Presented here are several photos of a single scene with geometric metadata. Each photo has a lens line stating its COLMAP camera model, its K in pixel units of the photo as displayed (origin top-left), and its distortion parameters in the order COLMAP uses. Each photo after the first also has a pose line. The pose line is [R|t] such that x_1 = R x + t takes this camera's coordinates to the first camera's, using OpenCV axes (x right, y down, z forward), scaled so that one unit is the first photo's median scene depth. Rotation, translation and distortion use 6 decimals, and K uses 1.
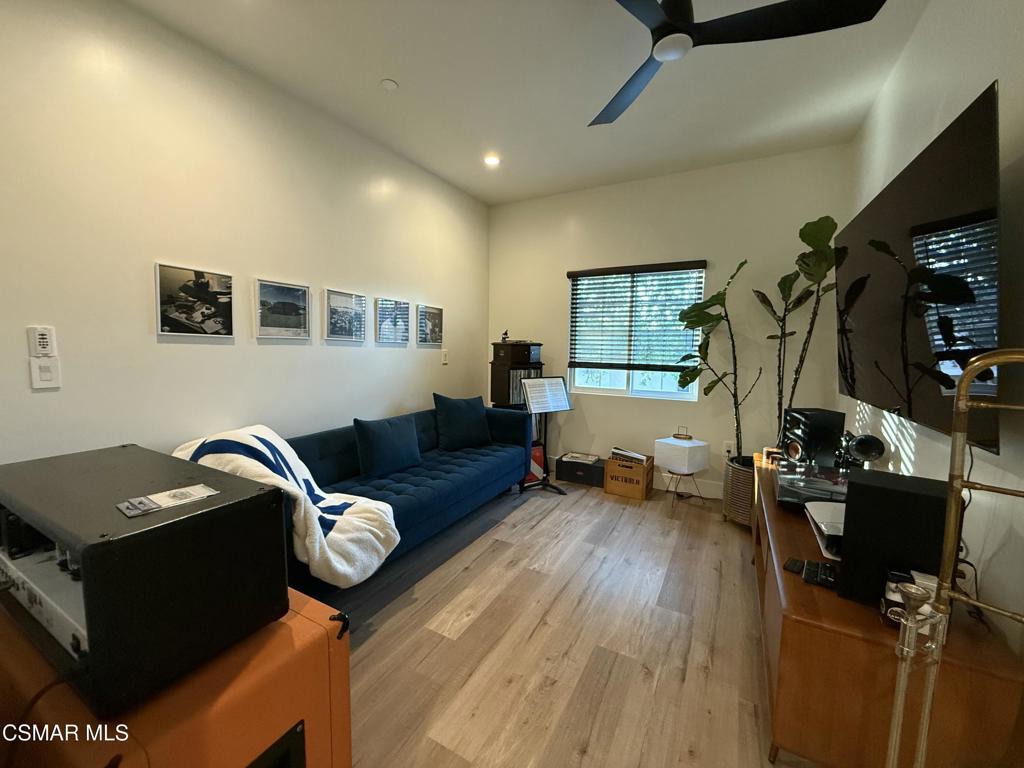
lens RADIAL K [[408.0, 0, 510.1], [0, 408.0, 383.9], [0, 0, 1]] dist [0.001397, -0.000363]
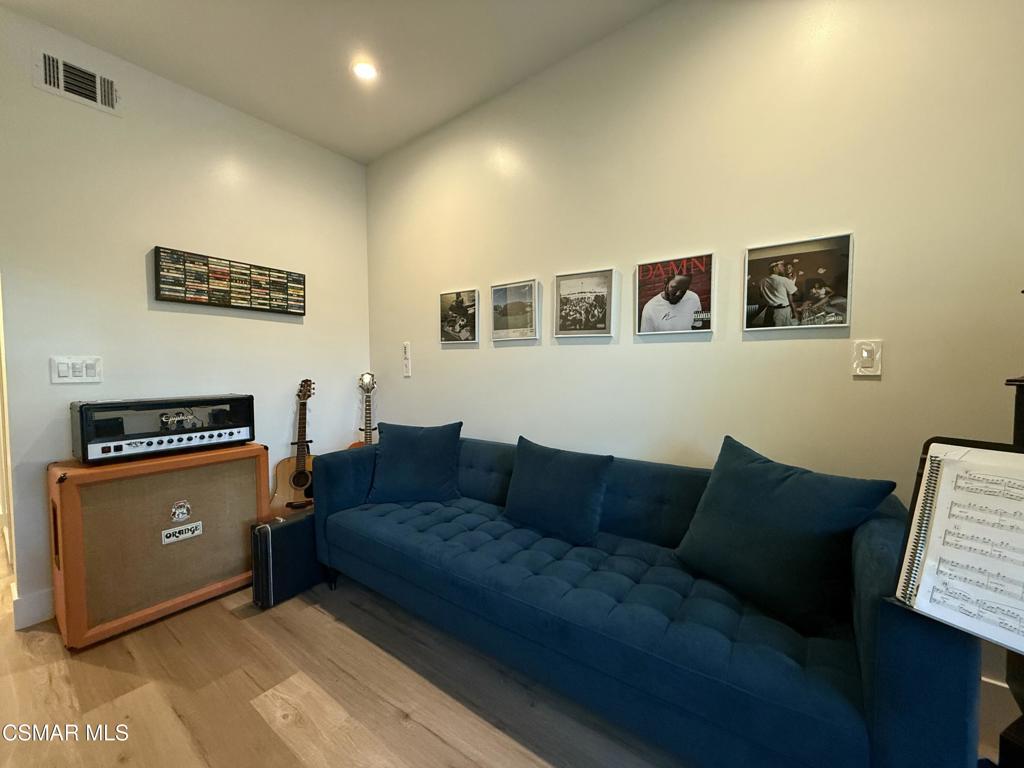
lens RADIAL K [[408.0, 0, 510.8], [0, 408.0, 384.0], [0, 0, 1]] dist [0.001397, -0.000363]
pose [[-0.137126, 0.033390, -0.989991, 0.400021], [-0.081689, 0.995646, 0.044896, -0.048896], [0.987180, 0.087028, -0.133801, 1.101427]]
